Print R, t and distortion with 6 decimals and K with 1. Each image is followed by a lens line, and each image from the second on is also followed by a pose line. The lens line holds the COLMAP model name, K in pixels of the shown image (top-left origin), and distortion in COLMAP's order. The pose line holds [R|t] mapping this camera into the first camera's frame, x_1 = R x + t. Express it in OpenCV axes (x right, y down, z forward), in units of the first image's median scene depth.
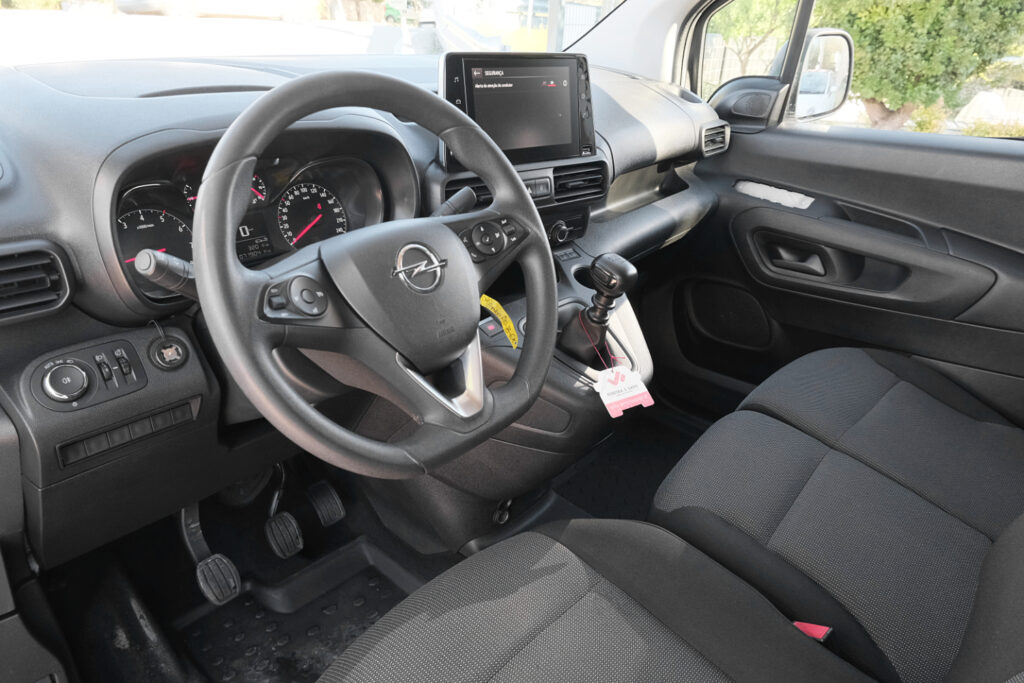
lens RADIAL K [[691.8, 0, 512.0], [0, 691.8, 341.5], [0, 0, 1]] dist [-0.008826, -0.009222]
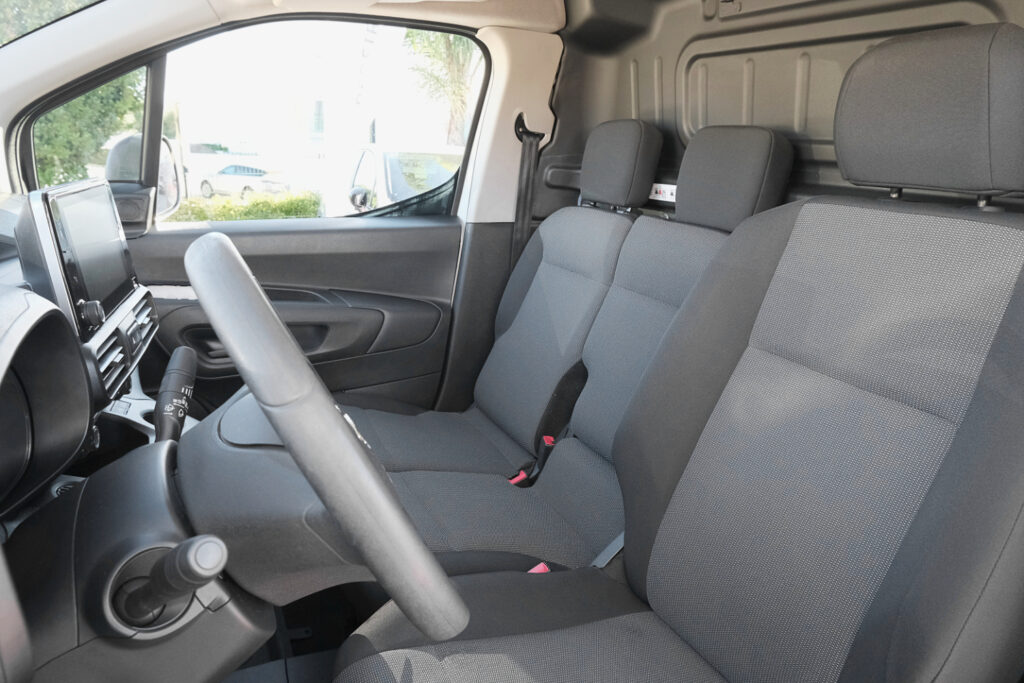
lens RADIAL K [[691.8, 0, 512.0], [0, 691.8, 341.5], [0, 0, 1]] dist [-0.008826, -0.009222]
pose [[0.364807, -0.262636, 0.893274, -0.372056], [0.347309, 0.928532, 0.131164, -0.113710], [-0.863882, 0.262393, 0.429951, 0.170465]]
